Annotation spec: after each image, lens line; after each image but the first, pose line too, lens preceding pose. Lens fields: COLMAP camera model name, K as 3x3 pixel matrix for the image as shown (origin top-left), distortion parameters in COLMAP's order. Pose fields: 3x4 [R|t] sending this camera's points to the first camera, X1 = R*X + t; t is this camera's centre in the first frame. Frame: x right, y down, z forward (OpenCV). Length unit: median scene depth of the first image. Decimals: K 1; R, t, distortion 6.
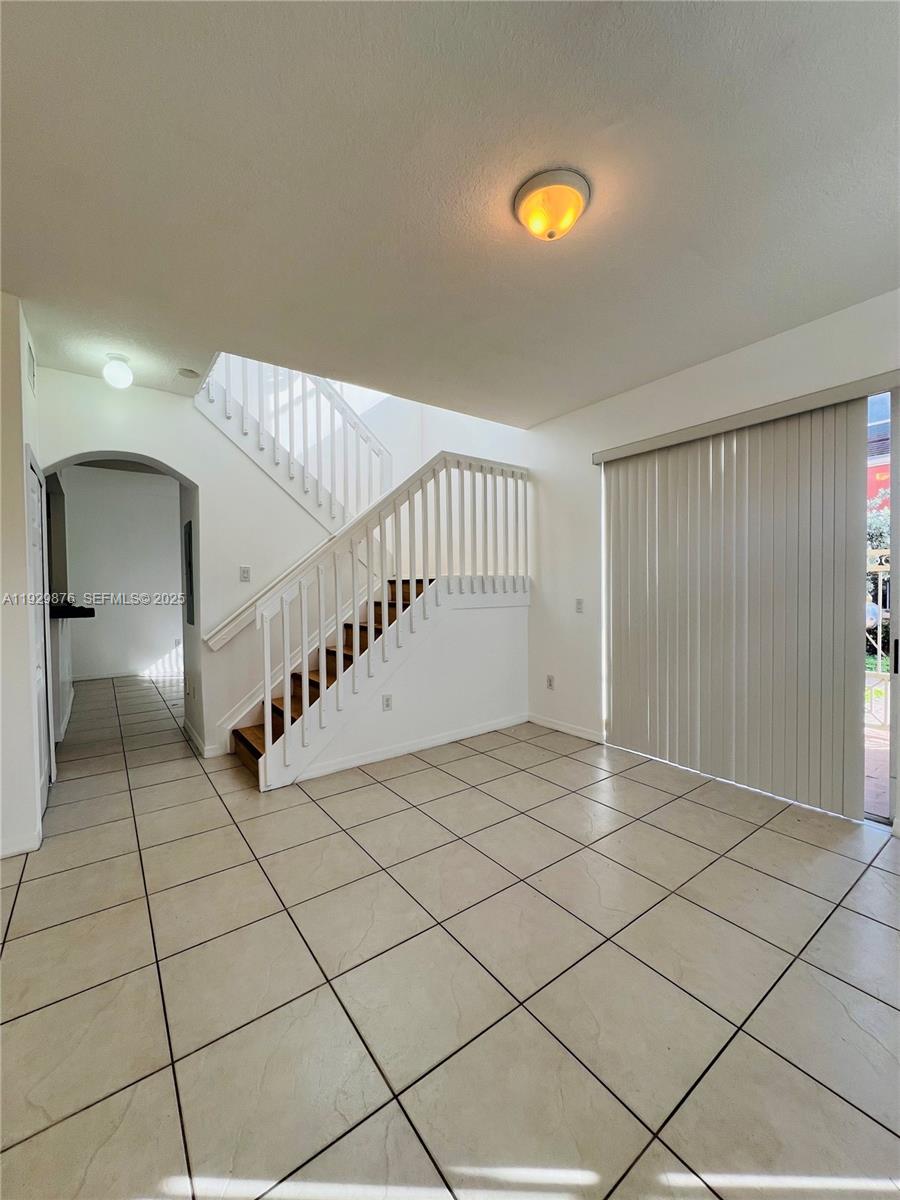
lens RADIAL K [[477.7, 0, 453.6], [0, 477.7, 598.0], [0, 0, 1]] dist [-0.001481, 0.000036]
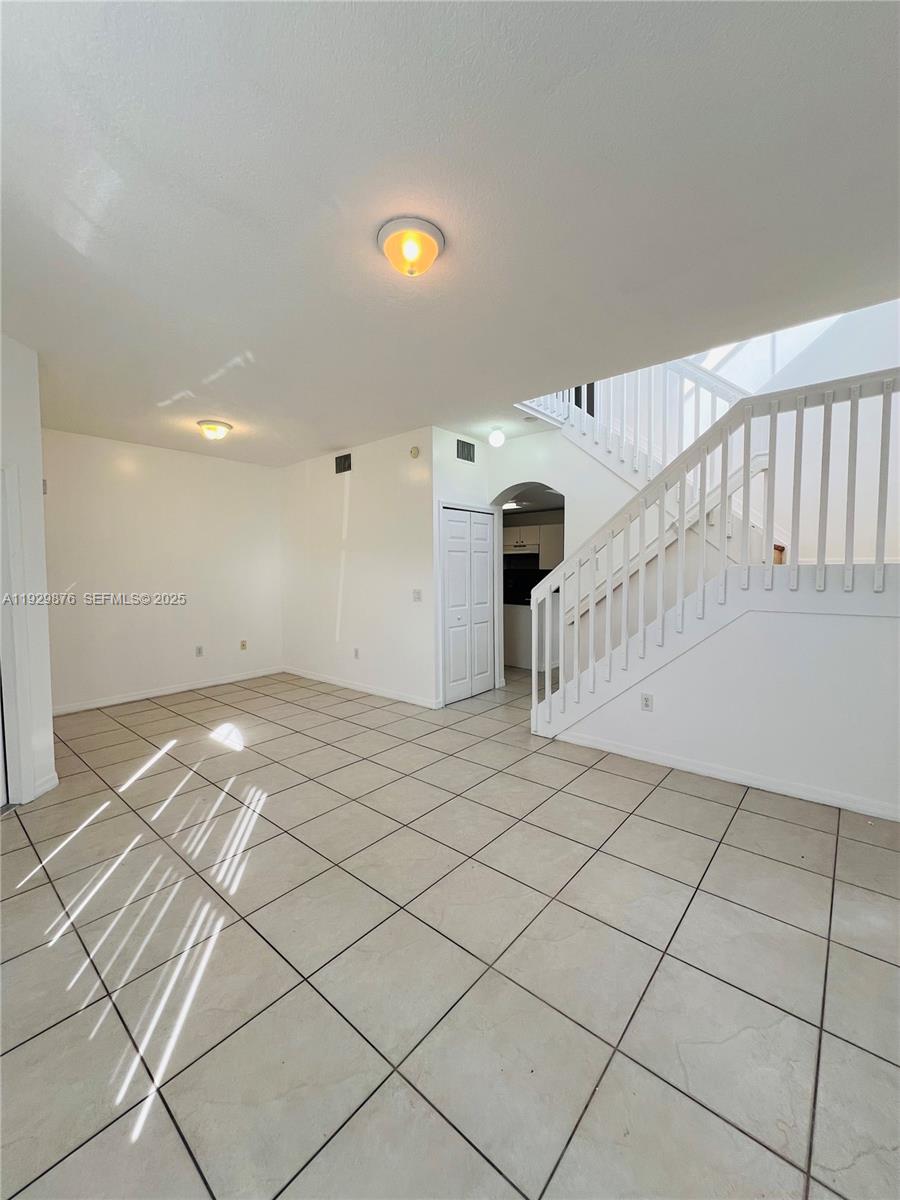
lens RADIAL K [[477.7, 0, 453.6], [0, 477.7, 598.0], [0, 0, 1]] dist [-0.001481, 0.000036]
pose [[0.220089, 0.069525, -0.972999, 0.668848], [-0.015327, 0.997580, 0.067814, -0.042666], [0.975359, -0.000012, 0.220622, 0.419428]]
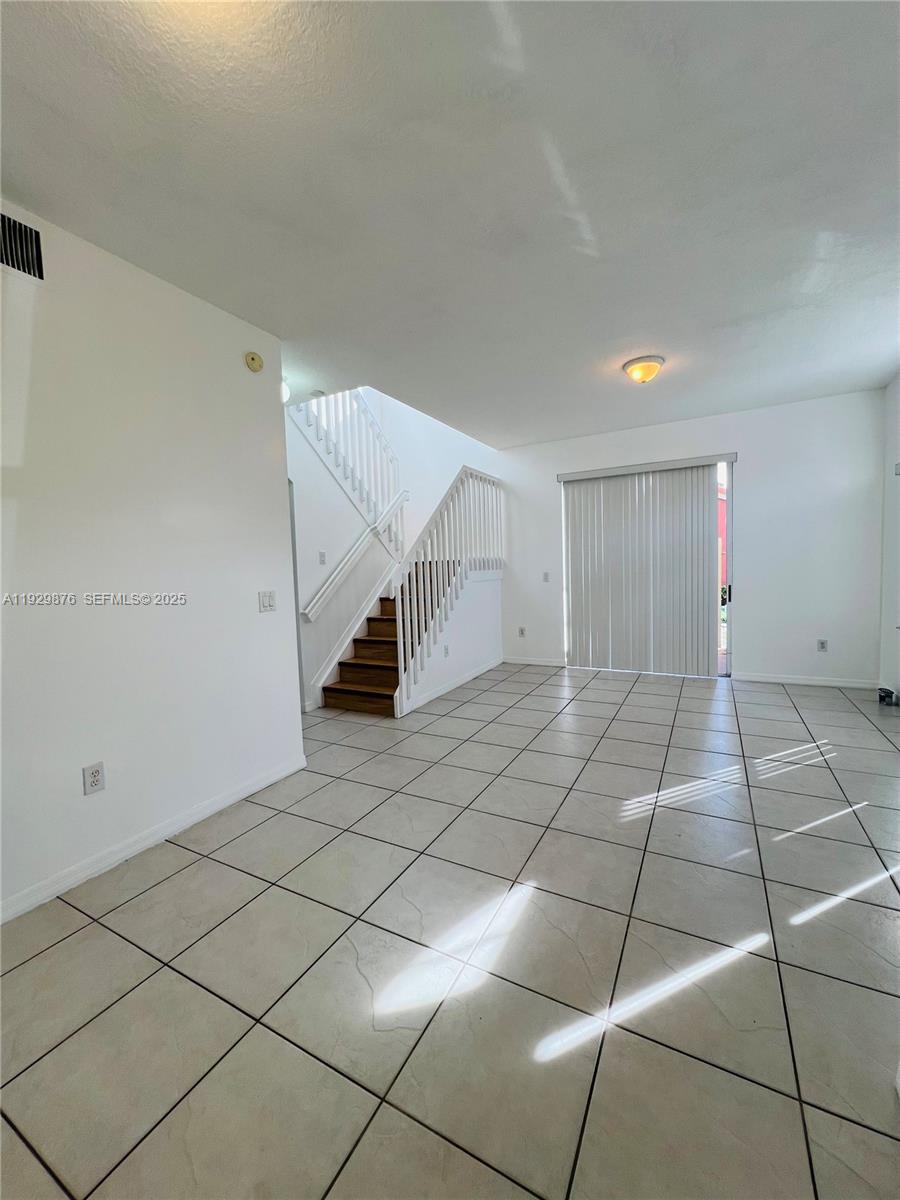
lens RADIAL K [[477.7, 0, 453.6], [0, 477.7, 598.0], [0, 0, 1]] dist [-0.001481, 0.000036]
pose [[0.906036, -0.045567, 0.420740, -0.681520], [0.031304, 0.998679, 0.040747, 0.012886], [-0.422041, -0.023748, 0.906266, -0.237425]]
